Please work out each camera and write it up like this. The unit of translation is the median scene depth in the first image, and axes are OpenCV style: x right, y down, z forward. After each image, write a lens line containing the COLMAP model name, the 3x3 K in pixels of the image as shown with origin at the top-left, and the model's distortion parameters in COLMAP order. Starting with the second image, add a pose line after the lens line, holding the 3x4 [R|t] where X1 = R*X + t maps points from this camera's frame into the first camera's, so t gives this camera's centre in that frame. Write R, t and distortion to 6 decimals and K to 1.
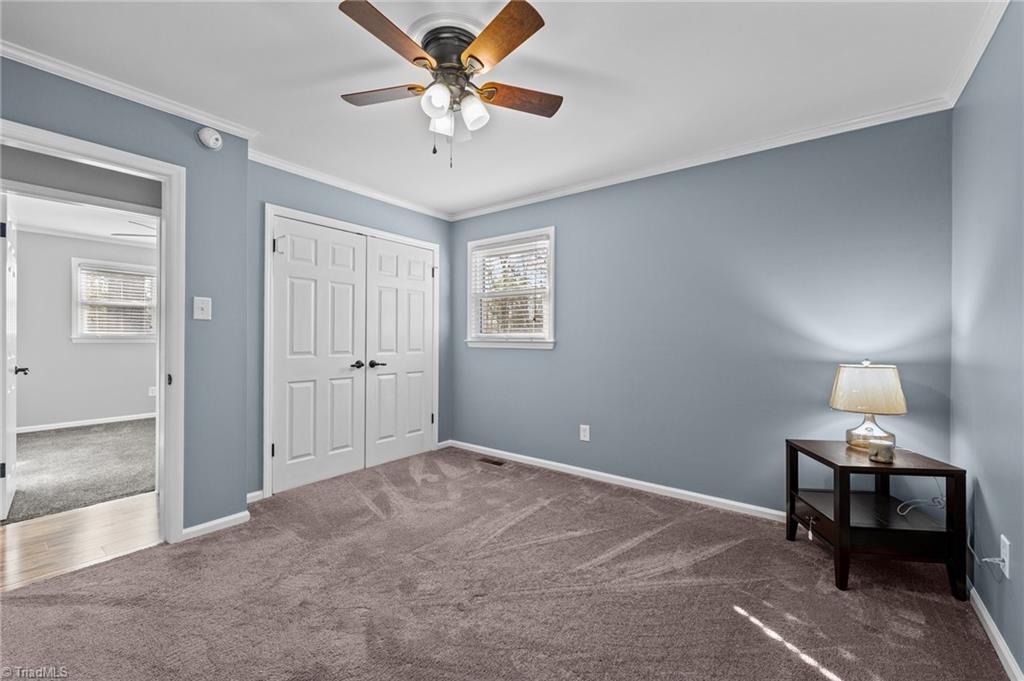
lens RADIAL K [[419.5, 0, 509.4], [0, 419.5, 342.5], [0, 0, 1]] dist [-0.002288, -0.000223]
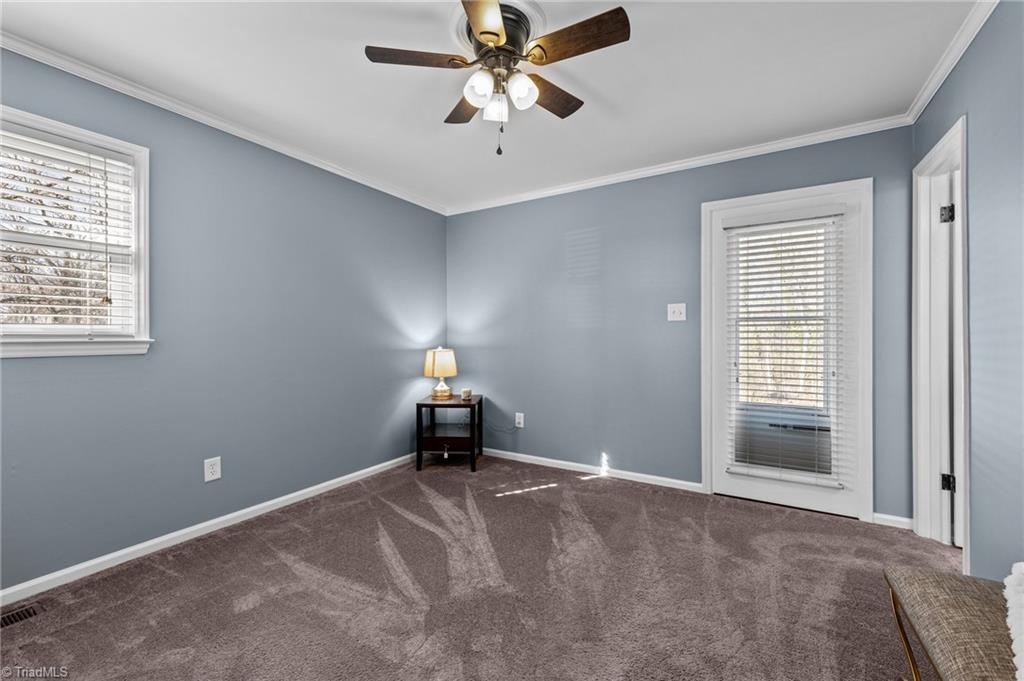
lens RADIAL K [[419.5, 0, 509.4], [0, 419.5, 342.5], [0, 0, 1]] dist [-0.002288, -0.000223]
pose [[-0.111156, -0.019934, 0.993603, -0.720350], [0.011343, 0.999708, 0.021326, -0.008636], [-0.993738, 0.013641, -0.110898, 0.727080]]
